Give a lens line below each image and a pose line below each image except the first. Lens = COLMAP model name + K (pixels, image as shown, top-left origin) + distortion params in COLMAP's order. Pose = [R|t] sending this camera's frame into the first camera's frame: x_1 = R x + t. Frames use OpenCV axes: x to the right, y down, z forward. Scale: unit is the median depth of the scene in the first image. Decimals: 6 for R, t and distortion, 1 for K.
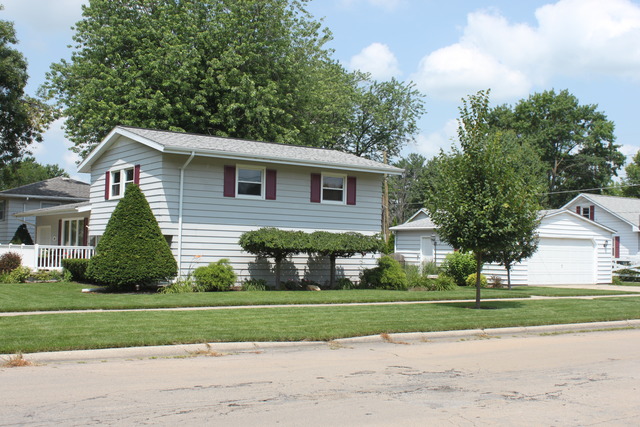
lens RADIAL K [[784.1, 0, 320.0], [0, 784.1, 213.5], [0, 0, 1]] dist [-0.249259, 0.008941]
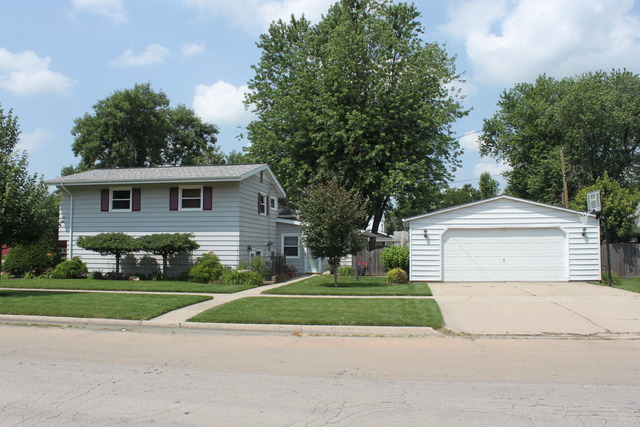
lens RADIAL K [[546.4, 0, 320.0], [0, 546.4, 213.5], [0, 0, 1]] dist [-0.153230, -0.000235]
pose [[0.729424, -0.069633, -0.680509, 0.752413], [0.051693, 0.997572, -0.046668, 0.042882], [0.682106, -0.001136, 0.731252, 0.532393]]
